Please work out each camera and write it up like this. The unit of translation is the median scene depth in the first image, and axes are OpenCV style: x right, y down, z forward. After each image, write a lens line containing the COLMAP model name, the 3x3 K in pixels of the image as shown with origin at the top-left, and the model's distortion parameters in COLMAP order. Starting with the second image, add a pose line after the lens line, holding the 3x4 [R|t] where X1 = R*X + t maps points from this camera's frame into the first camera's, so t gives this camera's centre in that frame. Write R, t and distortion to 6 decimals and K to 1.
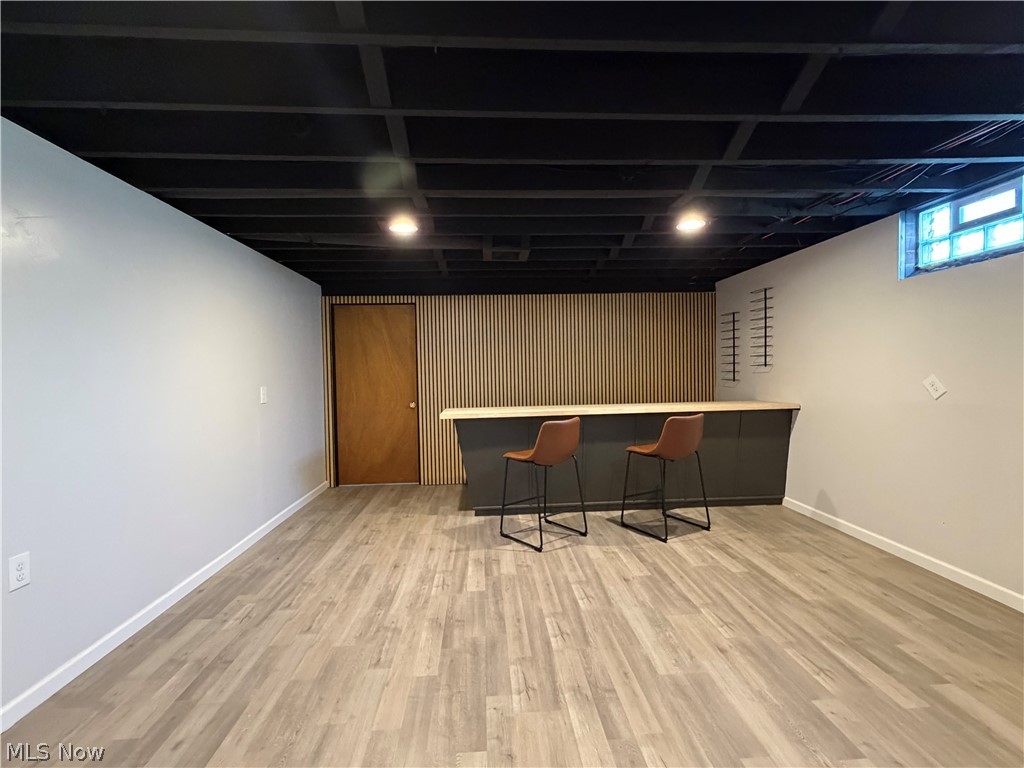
lens RADIAL K [[481.5, 0, 509.1], [0, 481.5, 377.4], [0, 0, 1]] dist [0.004086, 0.000514]
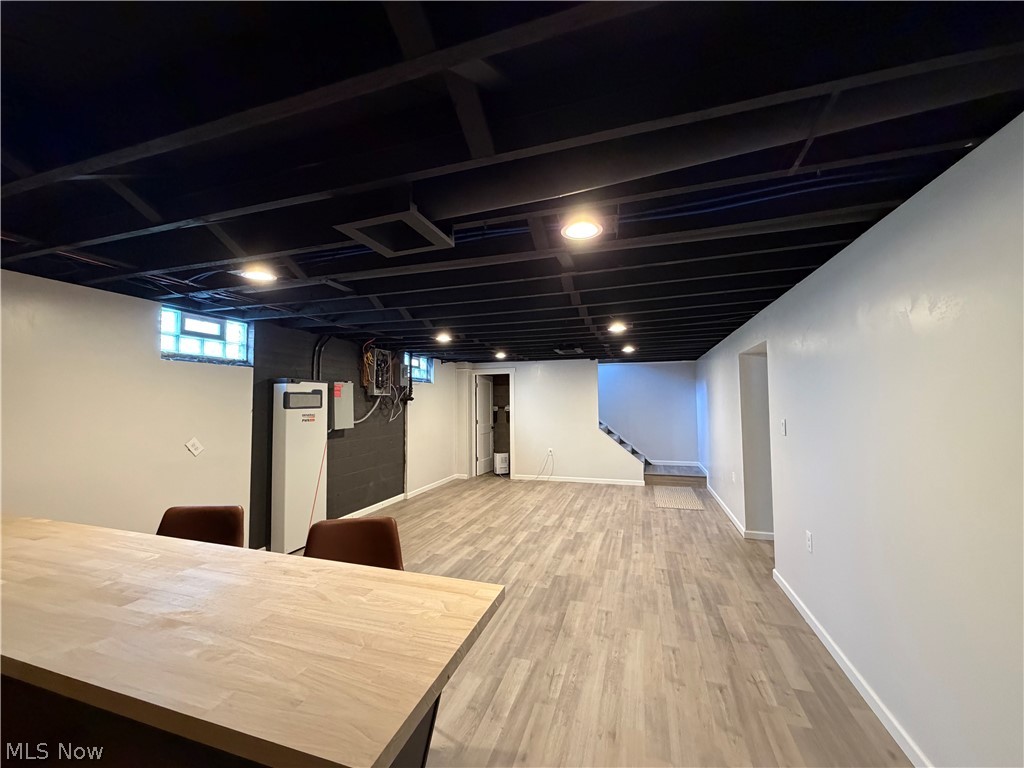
lens RADIAL K [[409.2, 0, 510.7], [0, 409.2, 387.4], [0, 0, 1]] dist [-0.001487, 0.000262]
pose [[-0.934469, 0.039924, 0.353798, -0.390946], [0.030434, 0.999013, -0.032346, -0.092018], [-0.354740, -0.019459, -0.934762, 1.931374]]
